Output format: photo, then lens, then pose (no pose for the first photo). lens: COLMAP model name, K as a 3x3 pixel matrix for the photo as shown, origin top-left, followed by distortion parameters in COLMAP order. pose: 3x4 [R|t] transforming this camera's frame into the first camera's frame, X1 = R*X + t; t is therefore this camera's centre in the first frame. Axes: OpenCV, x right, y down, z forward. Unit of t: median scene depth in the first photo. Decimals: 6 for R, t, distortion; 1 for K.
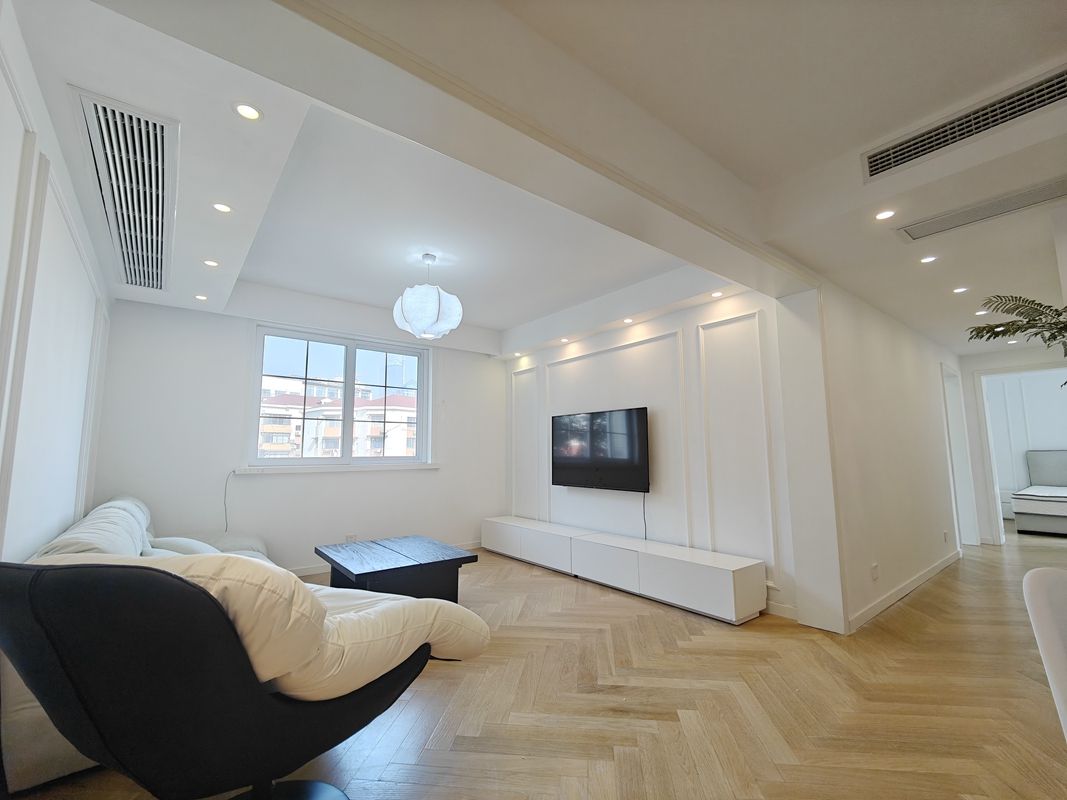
lens RADIAL K [[464.8, 0, 533.5], [0, 464.8, 400.0], [0, 0, 1]] dist [-0.000223, -0.000223]
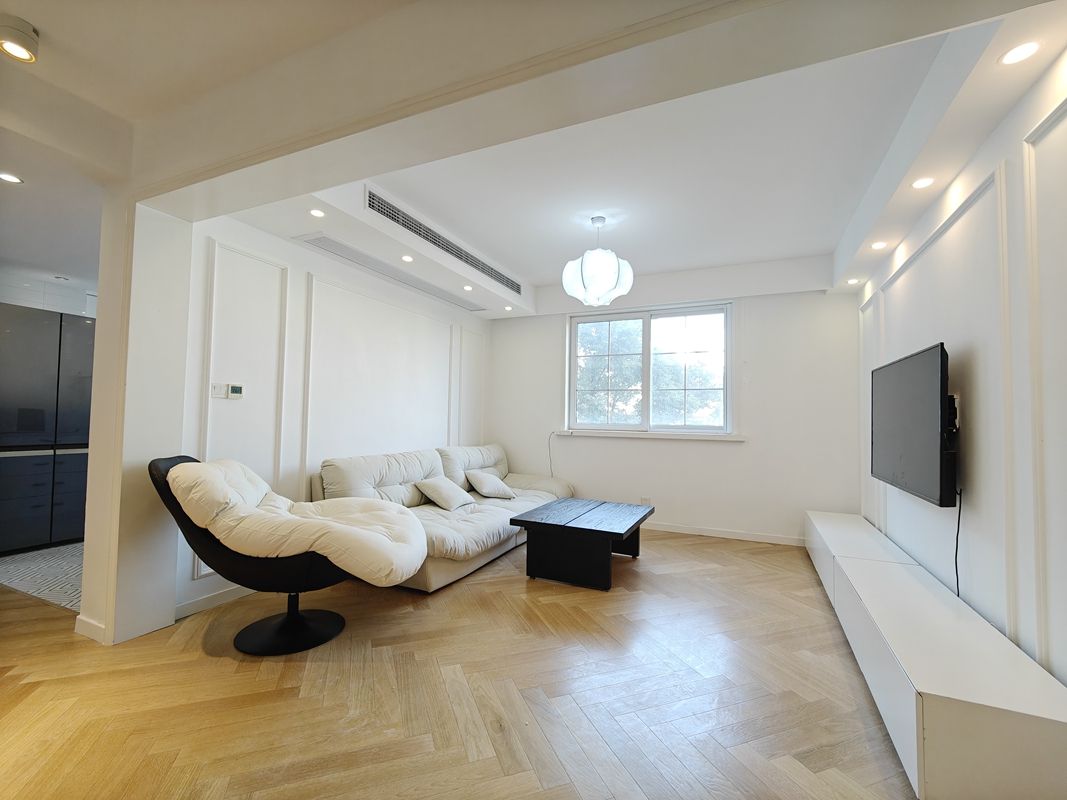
lens RADIAL K [[464.8, 0, 533.5], [0, 464.8, 400.0], [0, 0, 1]] dist [-0.000223, -0.000223]
pose [[0.457509, -0.020983, -0.888958, 0.561873], [0.082984, 0.996366, 0.019190, 0.036044], [0.885325, -0.082549, 0.457587, 0.406734]]
